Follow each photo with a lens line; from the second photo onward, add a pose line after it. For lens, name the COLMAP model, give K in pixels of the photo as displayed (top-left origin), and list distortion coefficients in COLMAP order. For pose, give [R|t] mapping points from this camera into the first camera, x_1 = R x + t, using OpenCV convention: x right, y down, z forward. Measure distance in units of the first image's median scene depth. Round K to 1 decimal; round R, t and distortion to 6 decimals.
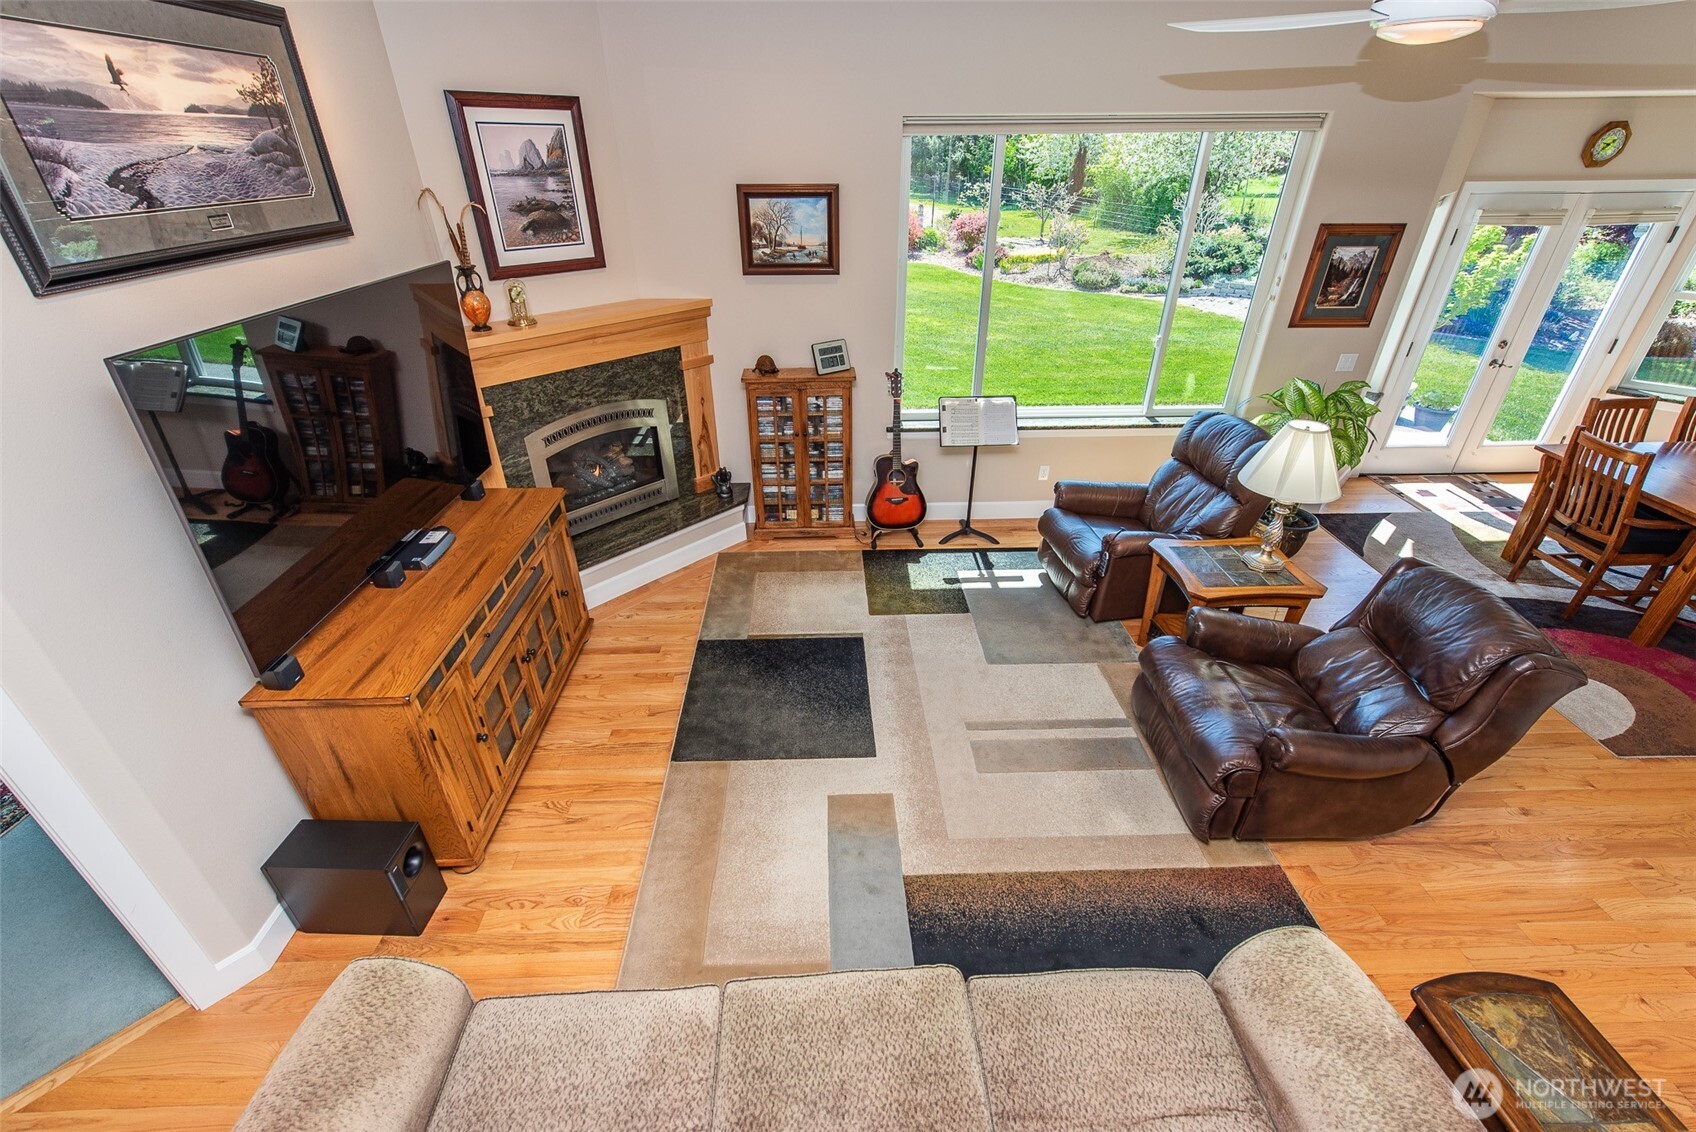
lens RADIAL K [[722.9, 0, 843.9], [0, 722.9, 567.6], [0, 0, 1]] dist [0.002803, -0.000405]
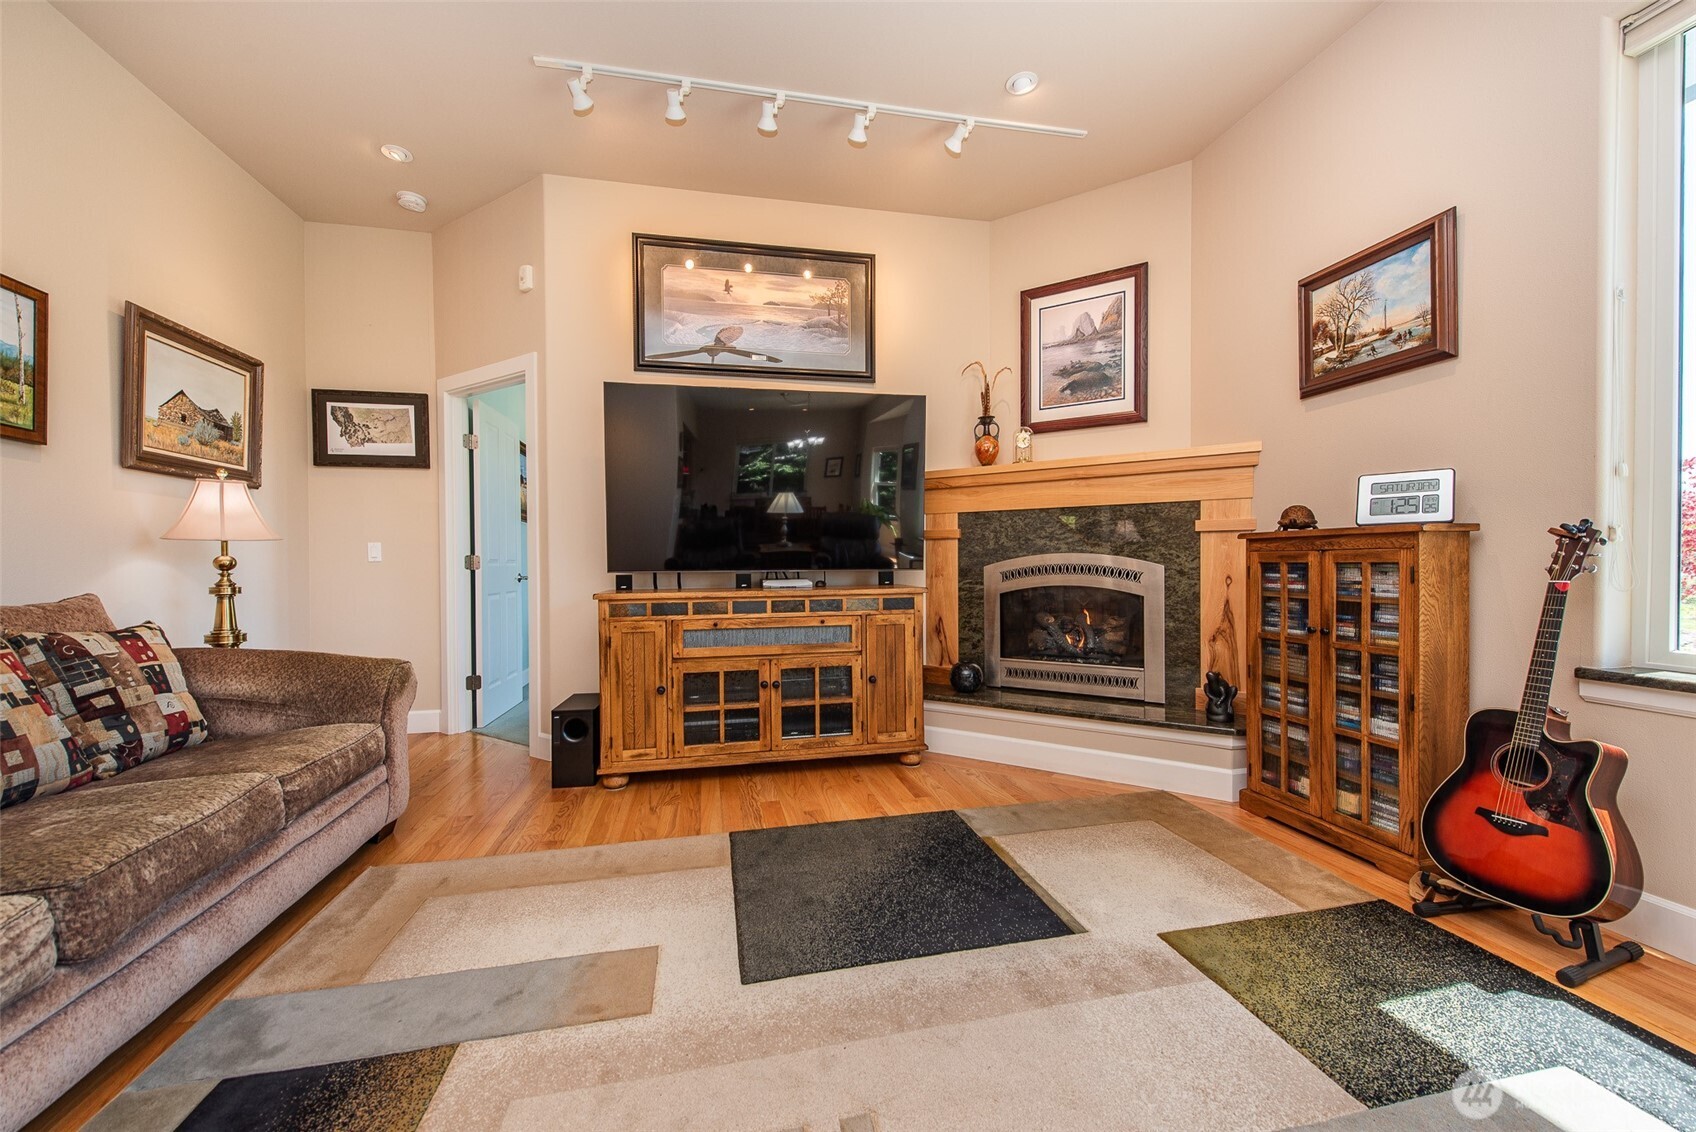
lens RADIAL K [[661.0, 0, 843.2], [0, 661.0, 565.7], [0, 0, 1]] dist [0.002828, -0.000189]
pose [[0.174746, 0.005363, -0.984599, 0.416381], [-0.497654, 0.863335, -0.083621, -0.002733], [0.849590, 0.504602, 0.153533, 0.641394]]
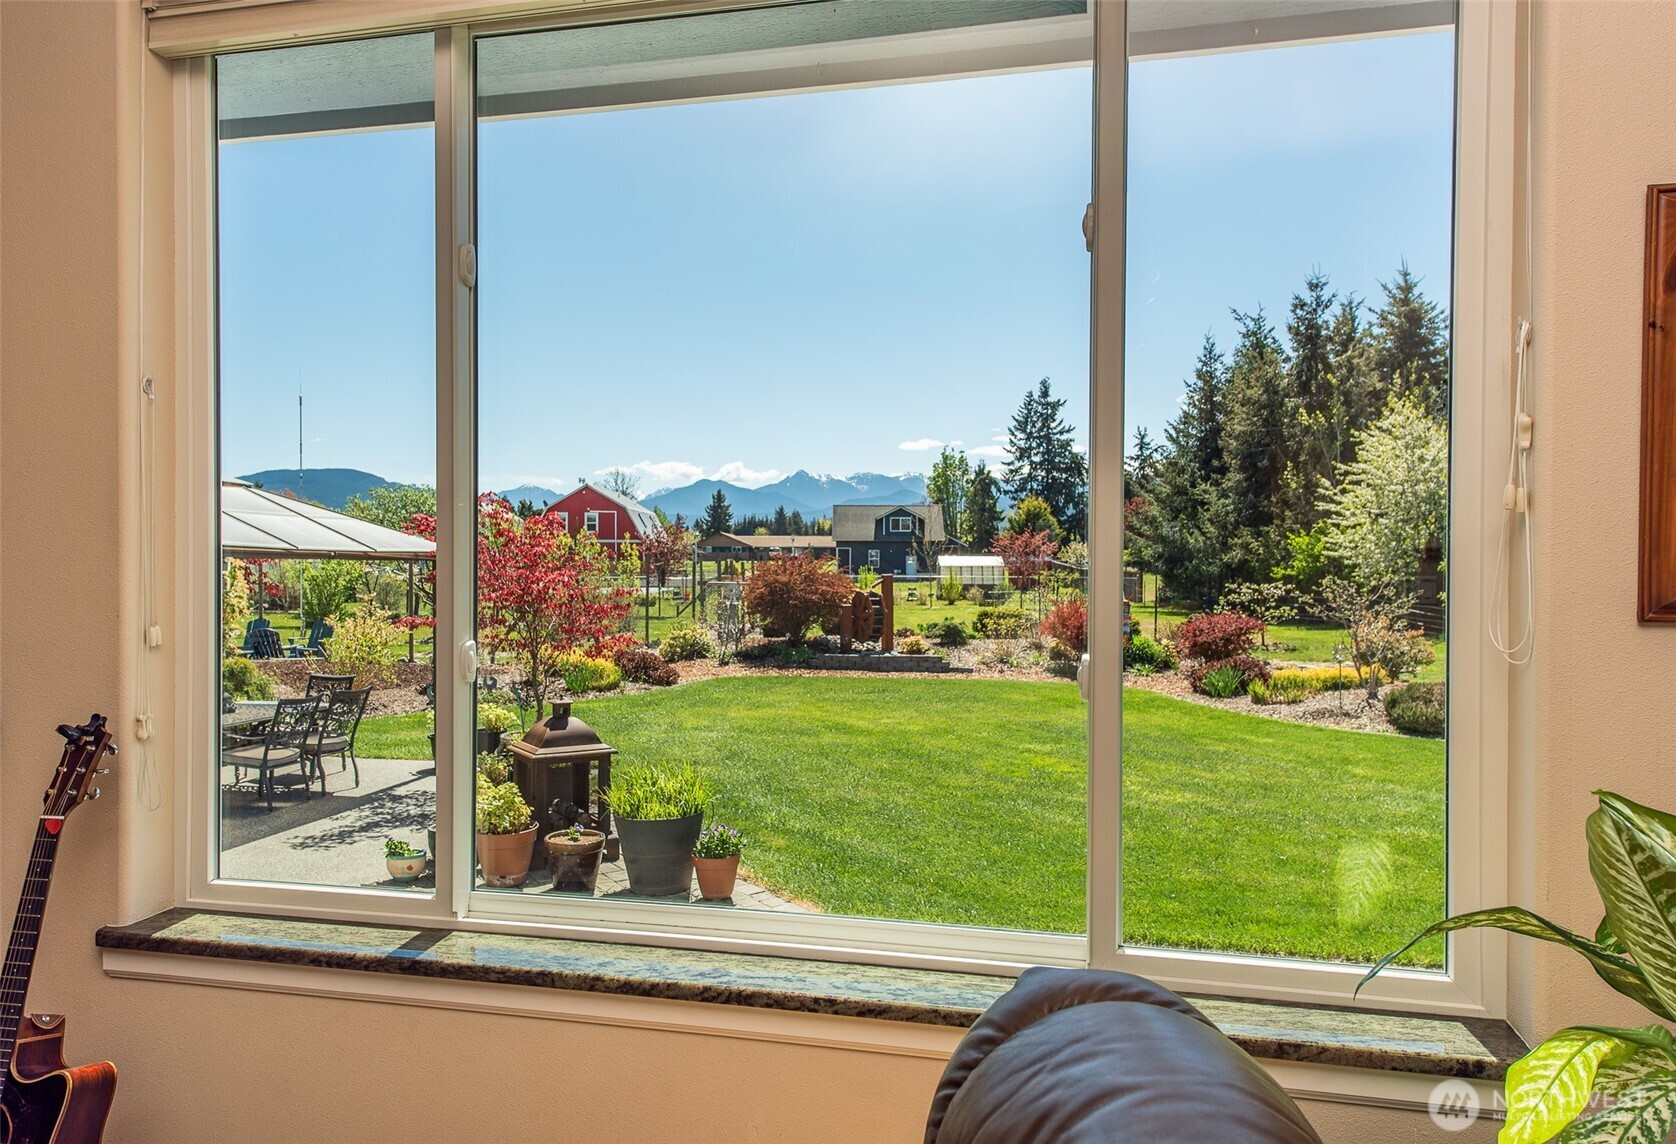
lens RADIAL K [[1120.9, 0, 837.7], [0, 1120.9, 572.8], [0, 0, 1]] dist [0.000963, -0.000214]
pose [[0.970587, 0.005291, -0.240691, 0.511868], [-0.124943, 0.865651, -0.484807, -0.169065], [0.205789, 0.500620, 0.840851, 0.730351]]
